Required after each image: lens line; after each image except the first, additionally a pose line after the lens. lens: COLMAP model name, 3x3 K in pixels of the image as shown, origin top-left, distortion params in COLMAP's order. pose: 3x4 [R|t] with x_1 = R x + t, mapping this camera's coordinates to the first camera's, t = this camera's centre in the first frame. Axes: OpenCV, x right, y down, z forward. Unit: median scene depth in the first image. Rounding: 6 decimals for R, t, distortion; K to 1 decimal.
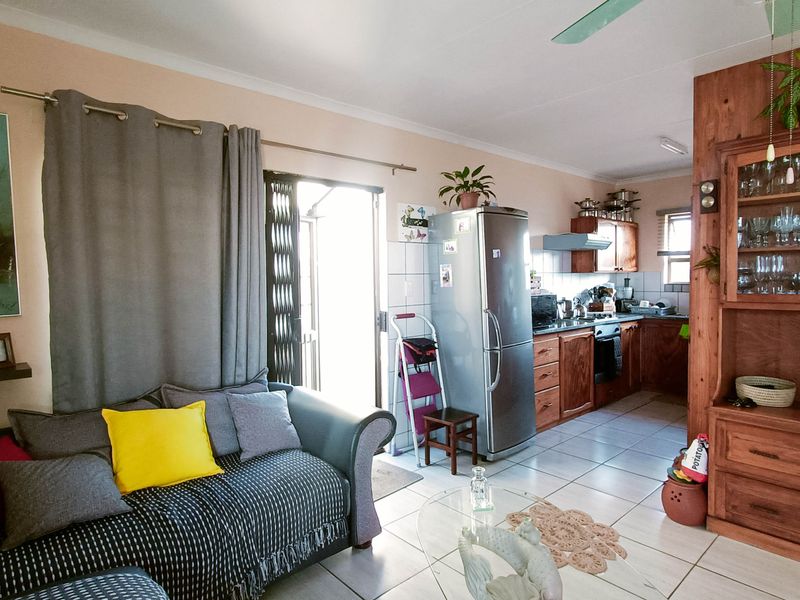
lens RADIAL K [[472.0, 0, 403.3], [0, 472.0, 291.7], [0, 0, 1]] dist [-0.009492, 0.002284]
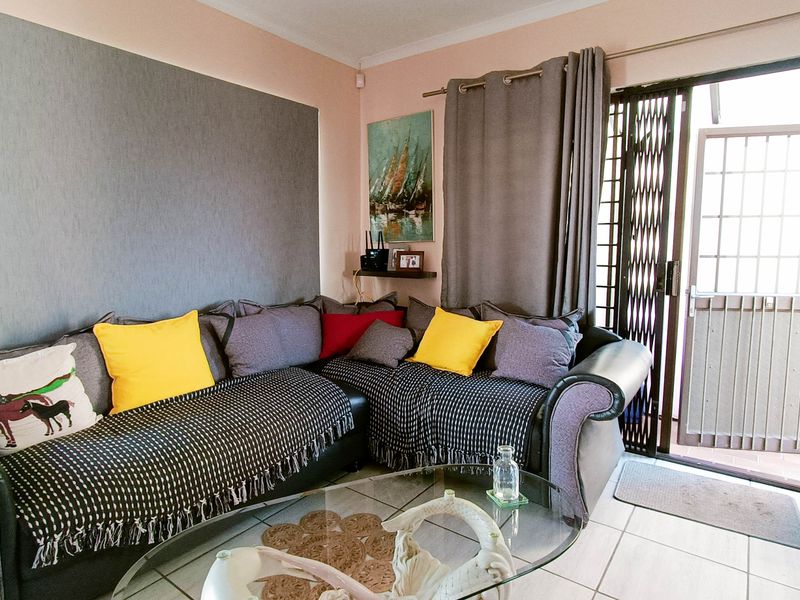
lens RADIAL K [[472.0, 0, 403.3], [0, 472.0, 291.7], [0, 0, 1]] dist [-0.009492, 0.002284]
pose [[0.196079, 0.122304, -0.972931, 0.609719], [-0.028691, 0.992482, 0.118979, 0.028457], [0.980168, 0.004585, 0.198114, 0.508728]]
